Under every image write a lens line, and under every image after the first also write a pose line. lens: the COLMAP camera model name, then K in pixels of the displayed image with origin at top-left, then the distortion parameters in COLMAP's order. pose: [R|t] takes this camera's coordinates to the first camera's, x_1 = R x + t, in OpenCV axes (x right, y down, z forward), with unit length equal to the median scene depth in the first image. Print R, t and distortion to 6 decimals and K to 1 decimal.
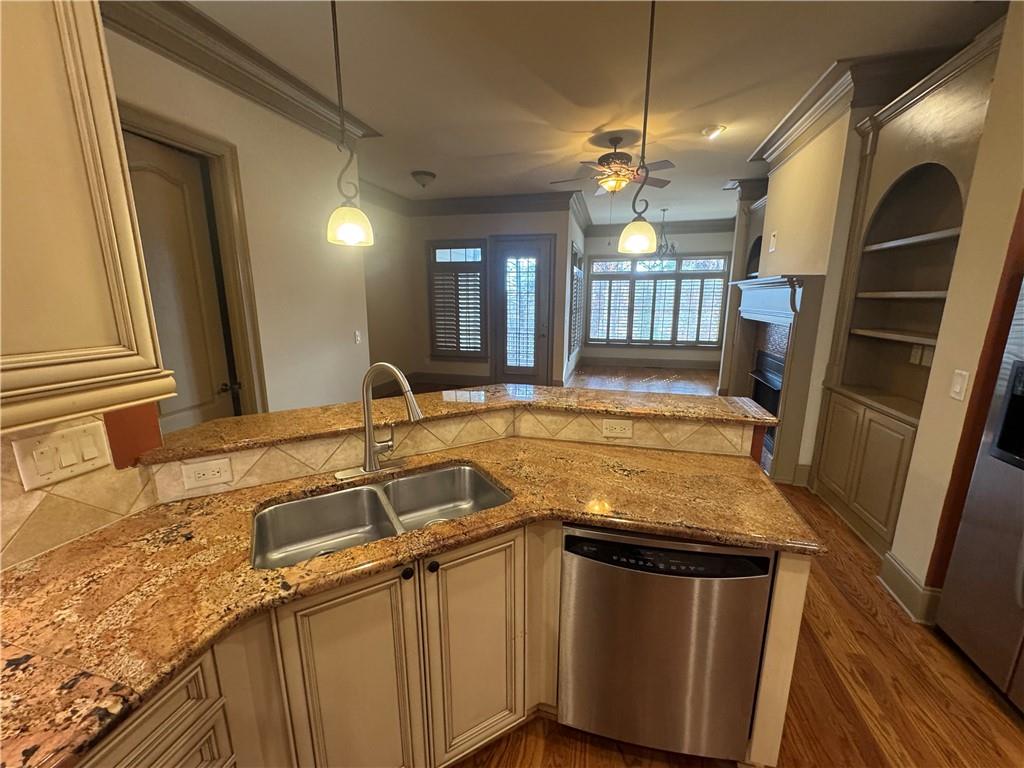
lens RADIAL K [[407.9, 0, 514.1], [0, 407.9, 381.4], [0, 0, 1]] dist [-0.005468, 0.000989]
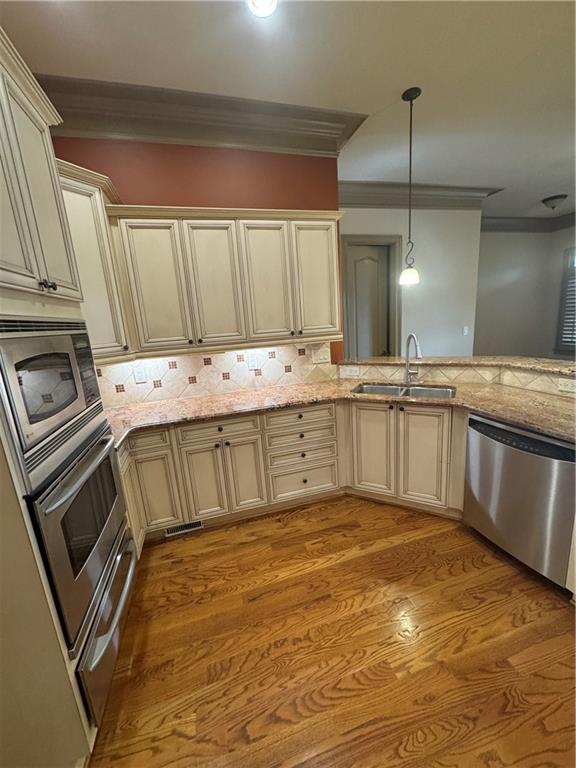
lens RADIAL K [[305.9, 0, 286.4], [0, 305.9, 384.1], [0, 0, 1]] dist [-0.005468, 0.000989]
pose [[0.503538, 0.139849, -0.852580, 0.656510], [-0.105172, 0.989396, 0.100175, 0.107495], [0.857548, 0.039226, 0.512907, -0.395354]]
